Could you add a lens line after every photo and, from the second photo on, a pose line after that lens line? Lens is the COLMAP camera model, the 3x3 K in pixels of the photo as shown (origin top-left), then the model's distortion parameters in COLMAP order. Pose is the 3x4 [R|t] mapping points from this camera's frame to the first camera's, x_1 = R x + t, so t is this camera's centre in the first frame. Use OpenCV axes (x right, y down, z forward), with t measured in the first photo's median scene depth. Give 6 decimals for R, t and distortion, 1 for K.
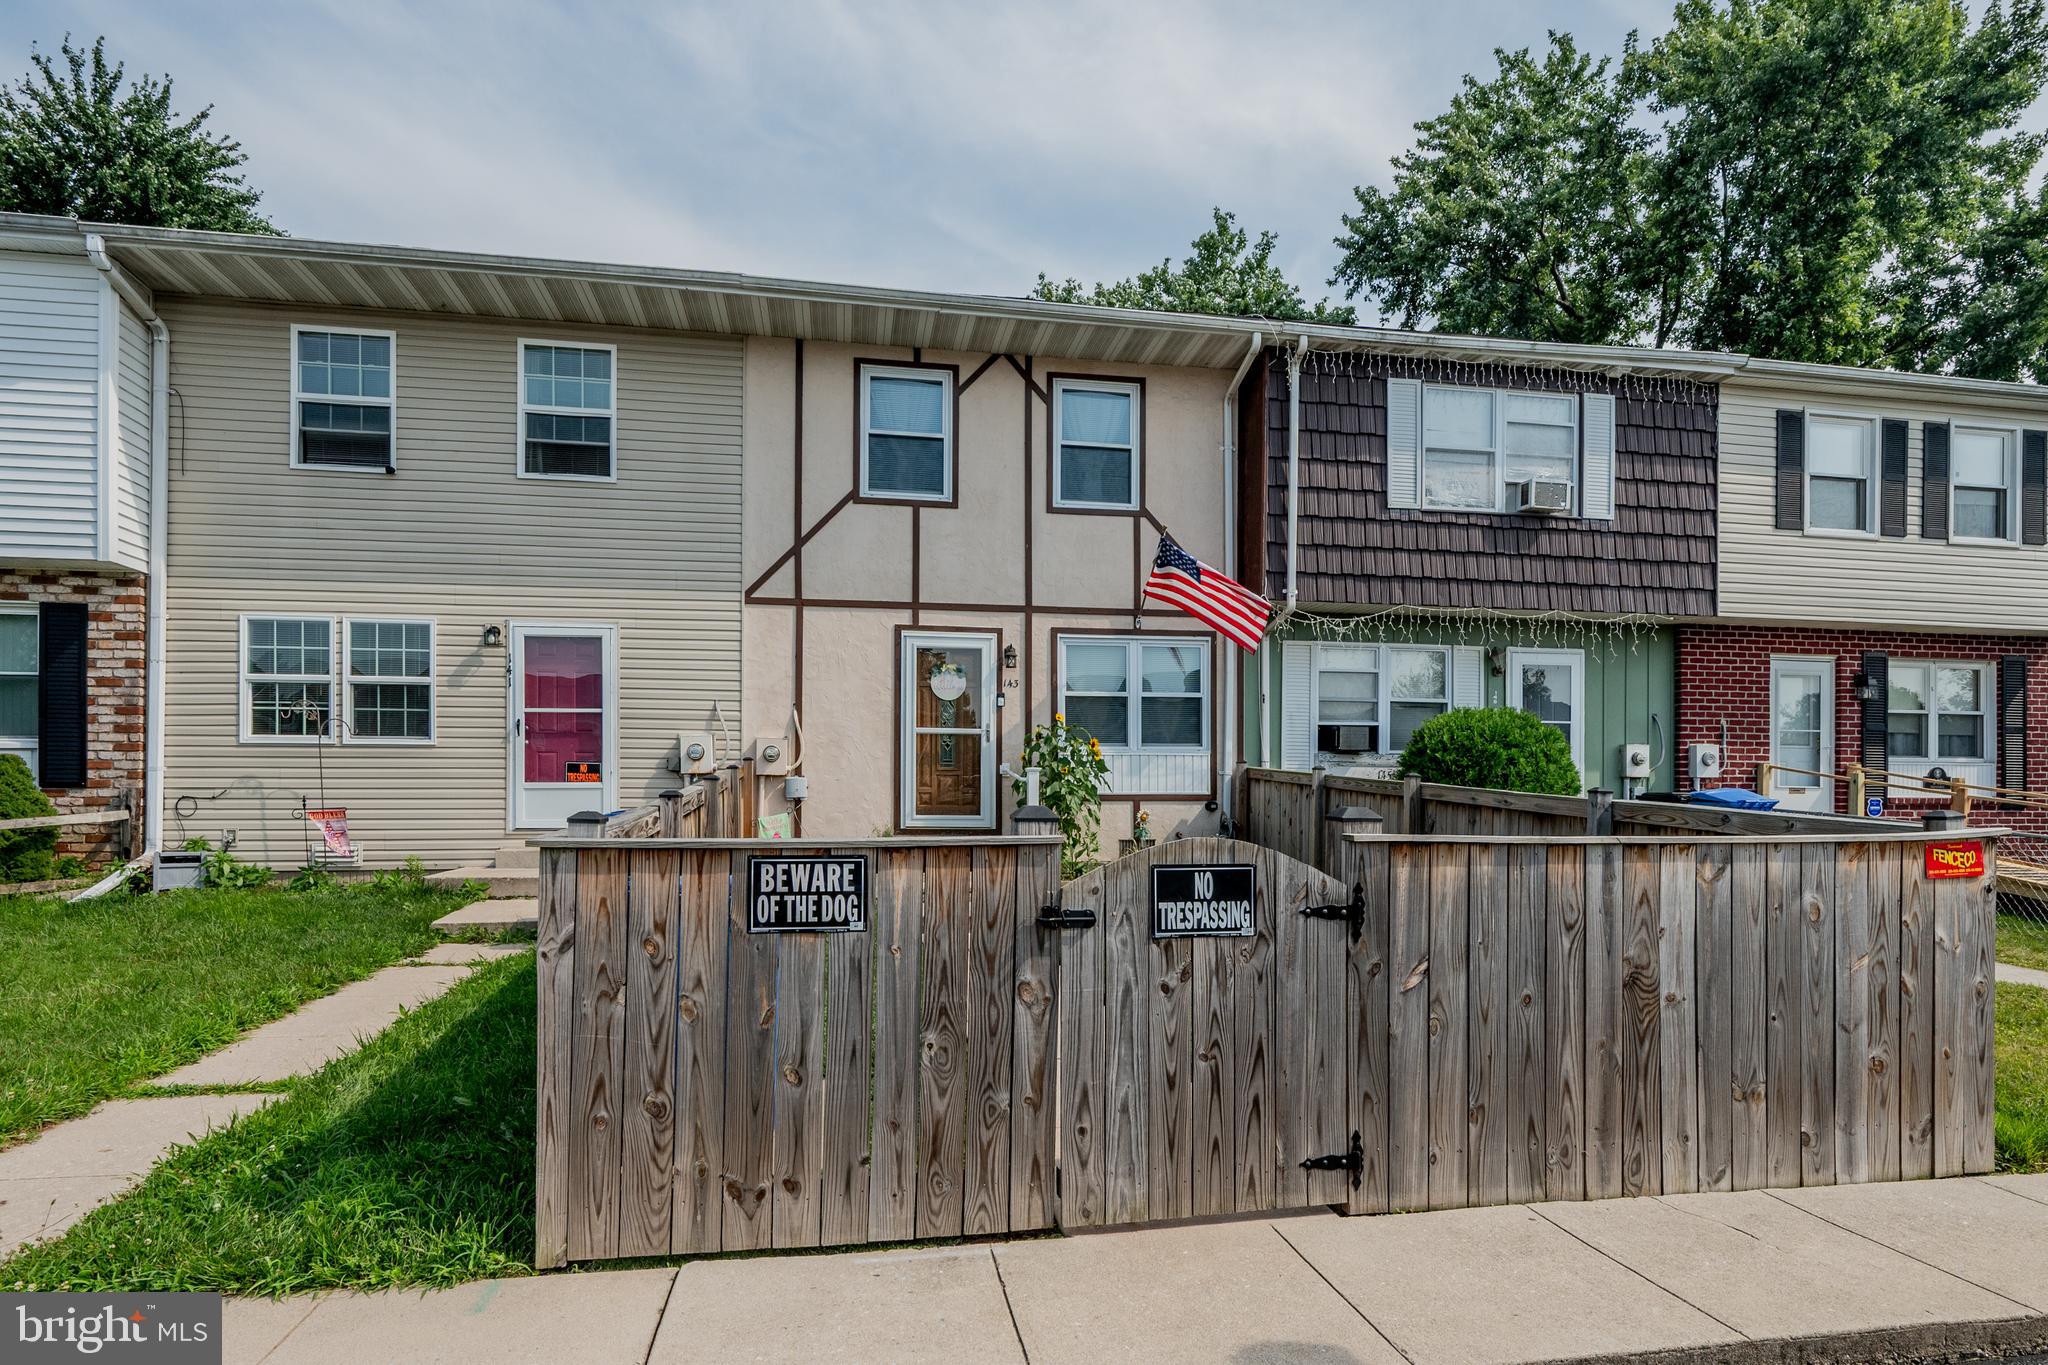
lens RADIAL K [[1068.4, 0, 1024.6], [0, 1068.4, 836.2], [0, 0, 1]] dist [0.001239, -0.001952]
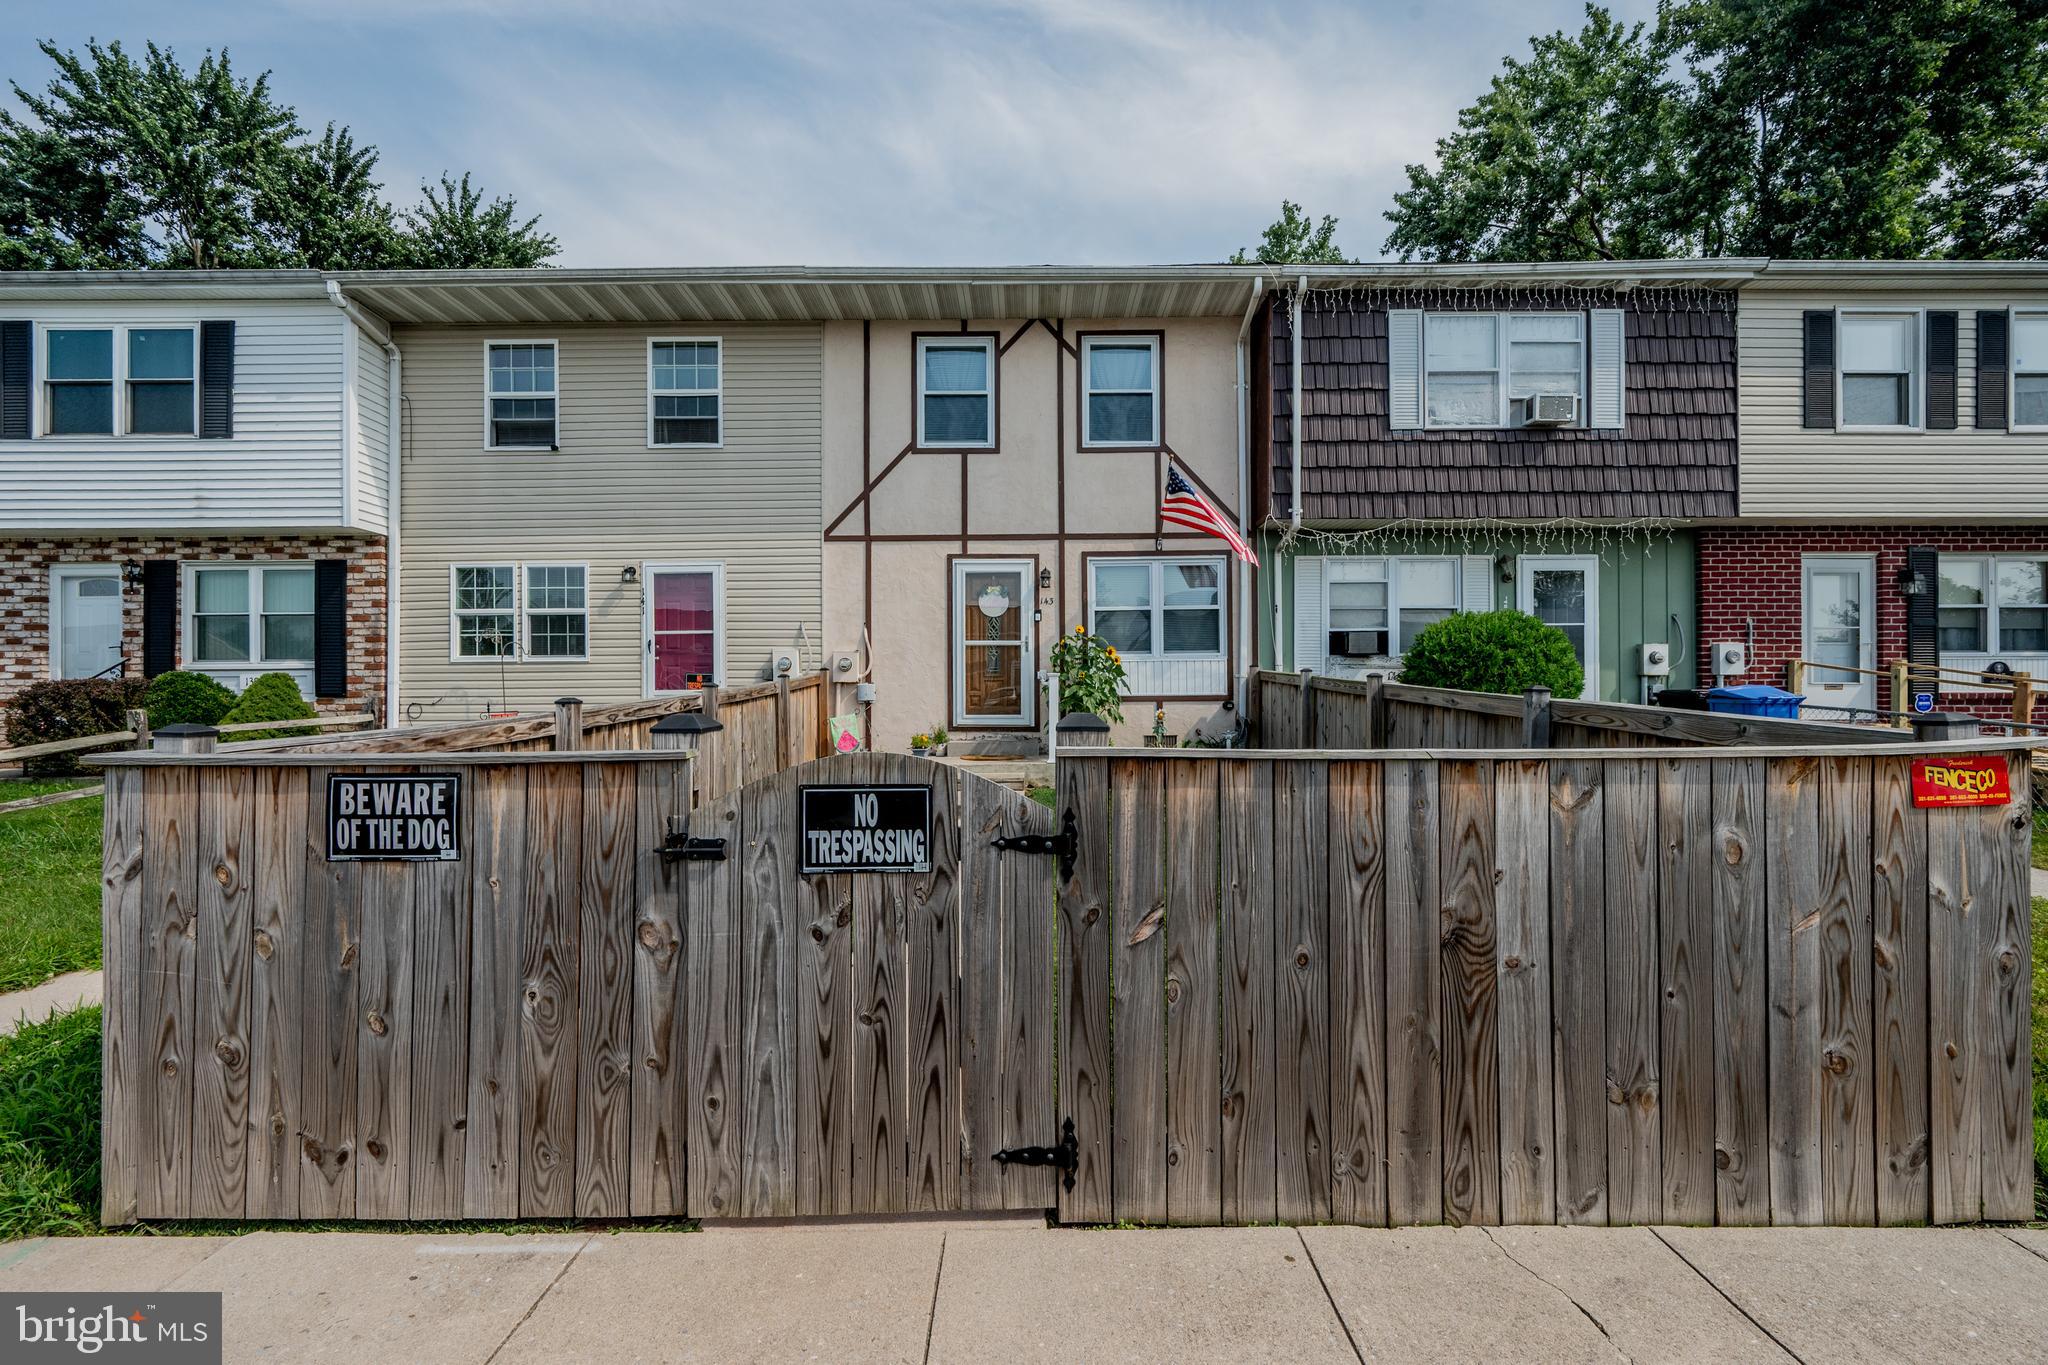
lens RADIAL K [[824.5, 0, 1019.4], [0, 824.5, 721.3], [0, 0, 1]] dist [-0.002269, 0.000388]
pose [[0.984863, -0.002732, -0.173314, 0.128637], [0.001292, 0.999964, -0.008421, -0.005526], [0.173331, 0.008070, 0.984831, 0.129188]]
